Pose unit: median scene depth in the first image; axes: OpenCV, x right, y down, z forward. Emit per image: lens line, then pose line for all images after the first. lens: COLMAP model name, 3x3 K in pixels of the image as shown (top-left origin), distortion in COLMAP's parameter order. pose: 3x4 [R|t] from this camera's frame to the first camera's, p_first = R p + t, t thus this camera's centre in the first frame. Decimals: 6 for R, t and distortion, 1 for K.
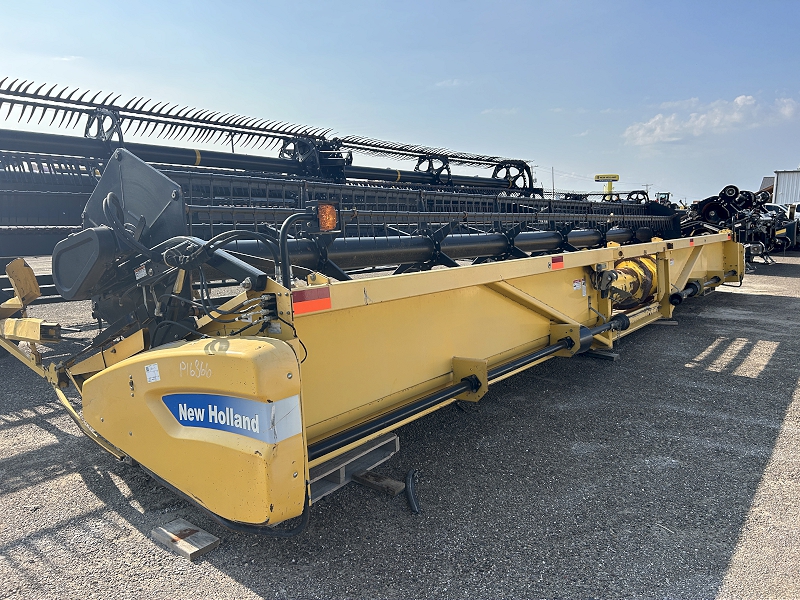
lens RADIAL K [[594.3, 0, 400.1], [0, 594.3, 298.6], [0, 0, 1]] dist [0.000519, -0.003343]
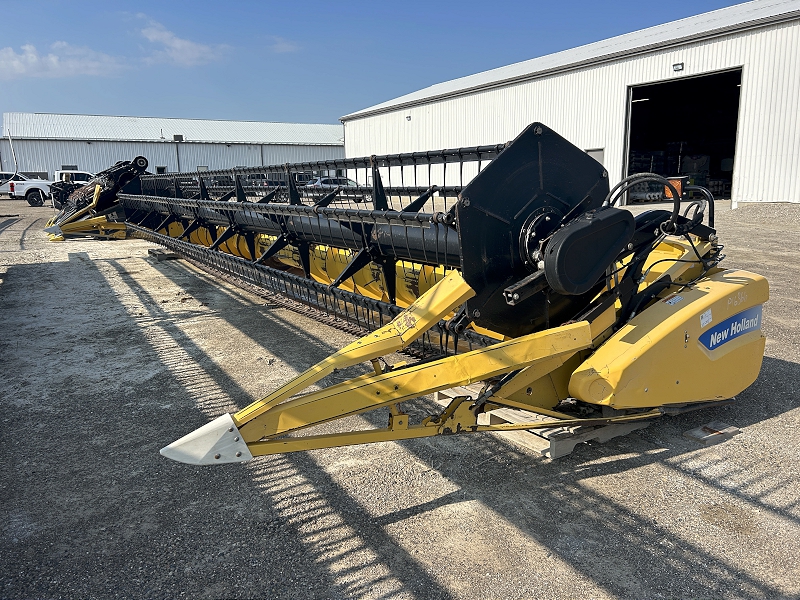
lens RADIAL K [[594.3, 0, 400.6], [0, 594.3, 299.2], [0, 0, 1]] dist [0.000519, -0.003343]
pose [[0.377556, -0.195173, 0.905185, -1.452558], [0.153628, 0.977190, 0.146619, -0.160576], [-0.913154, 0.083705, 0.398928, 0.879318]]
